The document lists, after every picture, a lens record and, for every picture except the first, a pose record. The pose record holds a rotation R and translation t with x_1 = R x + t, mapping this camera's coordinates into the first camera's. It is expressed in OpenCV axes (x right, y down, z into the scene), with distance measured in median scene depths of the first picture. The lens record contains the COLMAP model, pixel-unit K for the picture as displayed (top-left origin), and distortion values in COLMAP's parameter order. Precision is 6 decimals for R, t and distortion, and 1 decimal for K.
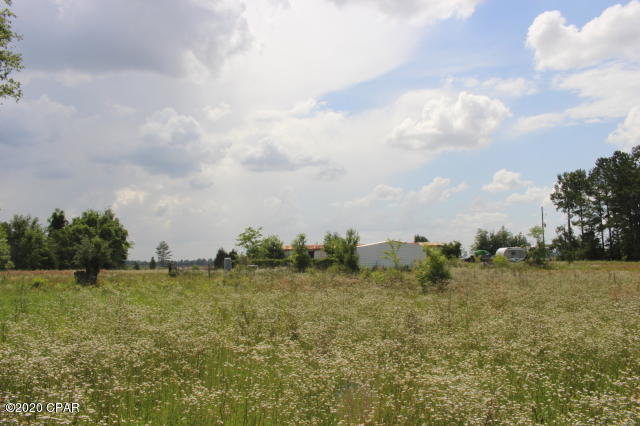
lens RADIAL K [[526.5, 0, 316.0], [0, 526.5, 215.7], [0, 0, 1]] dist [-0.143251, 0.098512]
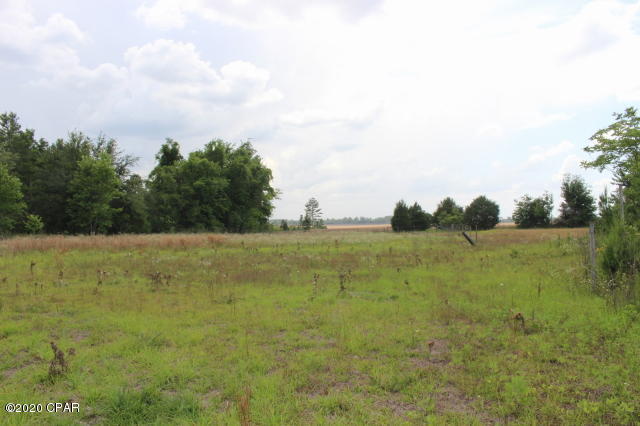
lens RADIAL K [[526.5, 0, 316.0], [0, 526.5, 215.7], [0, 0, 1]] dist [-0.143251, 0.098512]
pose [[0.963079, 0.008207, -0.269093, -0.138190], [0.012749, 0.997024, 0.076035, 0.036949], [0.268916, -0.076659, 0.960108, 0.393234]]
